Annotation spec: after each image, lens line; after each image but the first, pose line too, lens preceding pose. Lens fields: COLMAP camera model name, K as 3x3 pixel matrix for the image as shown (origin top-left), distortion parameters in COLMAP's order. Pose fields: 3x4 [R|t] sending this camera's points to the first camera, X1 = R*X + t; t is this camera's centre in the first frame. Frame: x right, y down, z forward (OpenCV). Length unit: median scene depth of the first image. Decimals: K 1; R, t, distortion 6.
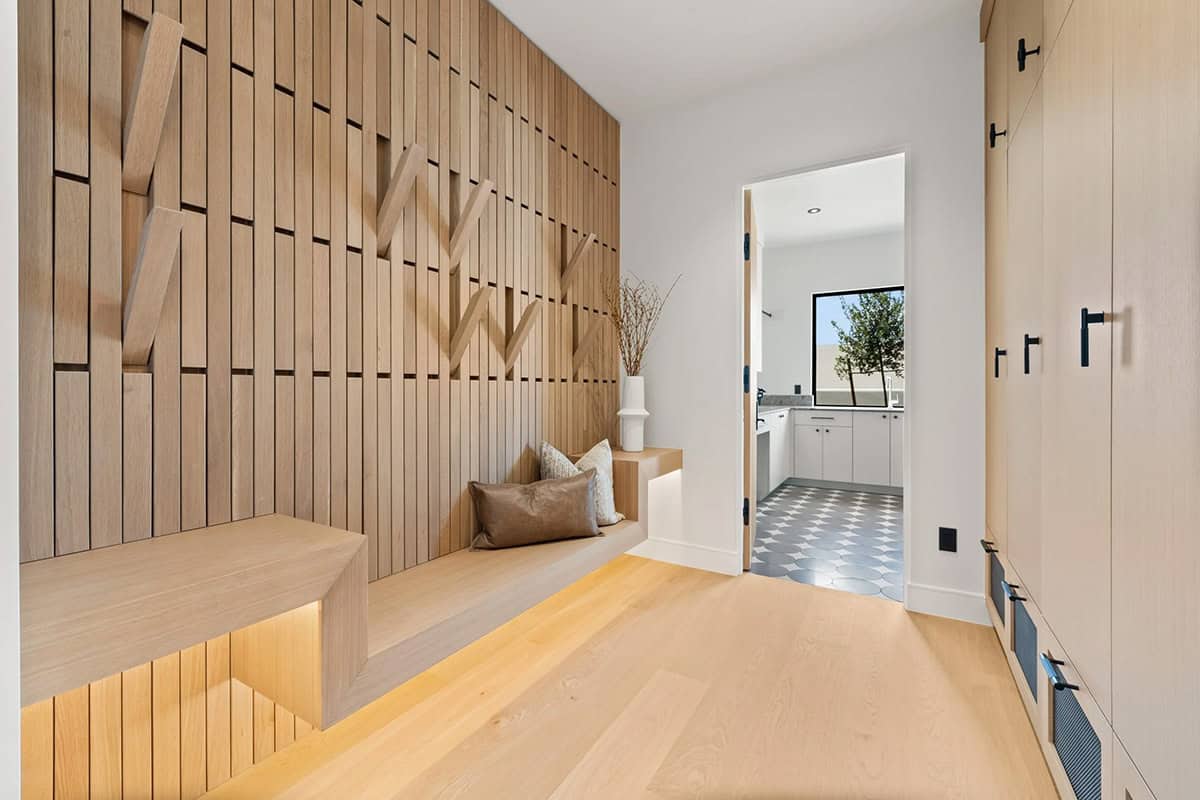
lens RADIAL K [[497.8, 0, 601.5], [0, 497.8, 391.6], [0, 0, 1]] dist [-0.010414, 0.000054]
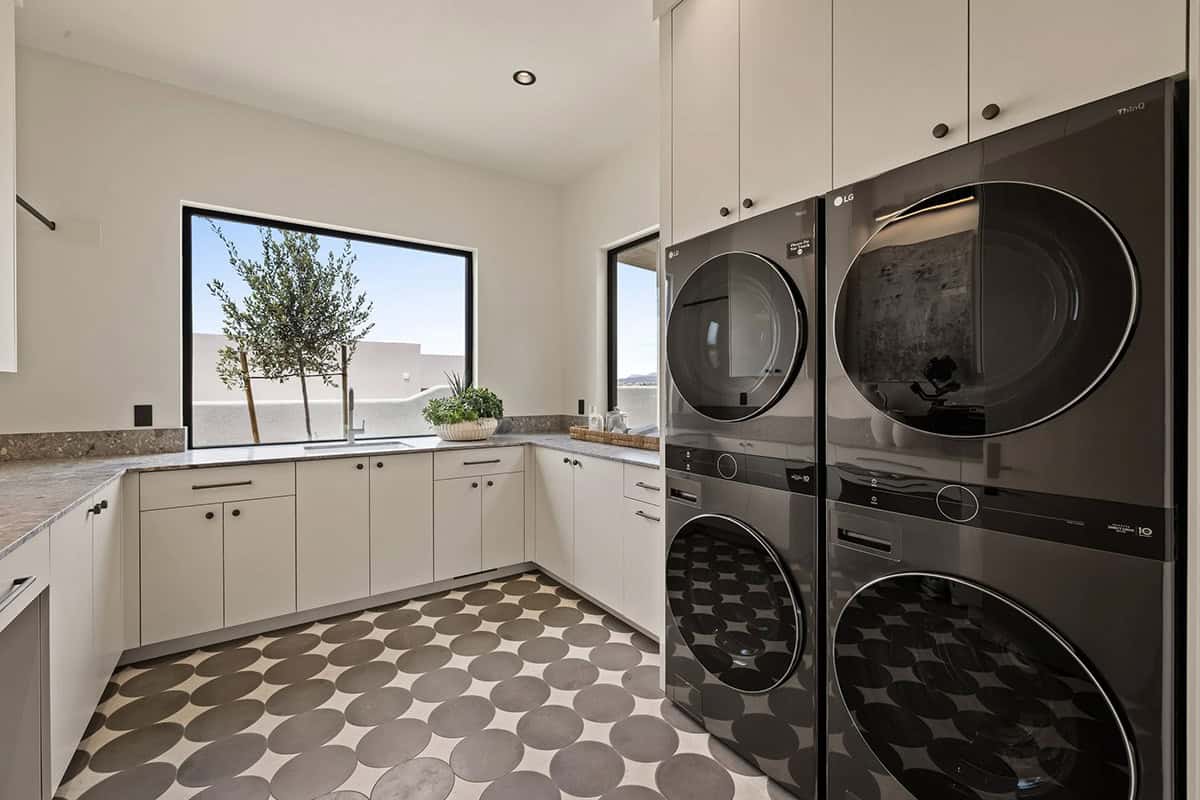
lens RADIAL K [[497.8, 0, 601.8], [0, 497.8, 393.2], [0, 0, 1]] dist [-0.010414, 0.000054]
pose [[0.405000, -0.008763, 0.914275, 0.139124], [0.008525, 0.999947, 0.005808, -0.018698], [-0.914277, 0.005442, 0.405053, 0.390044]]
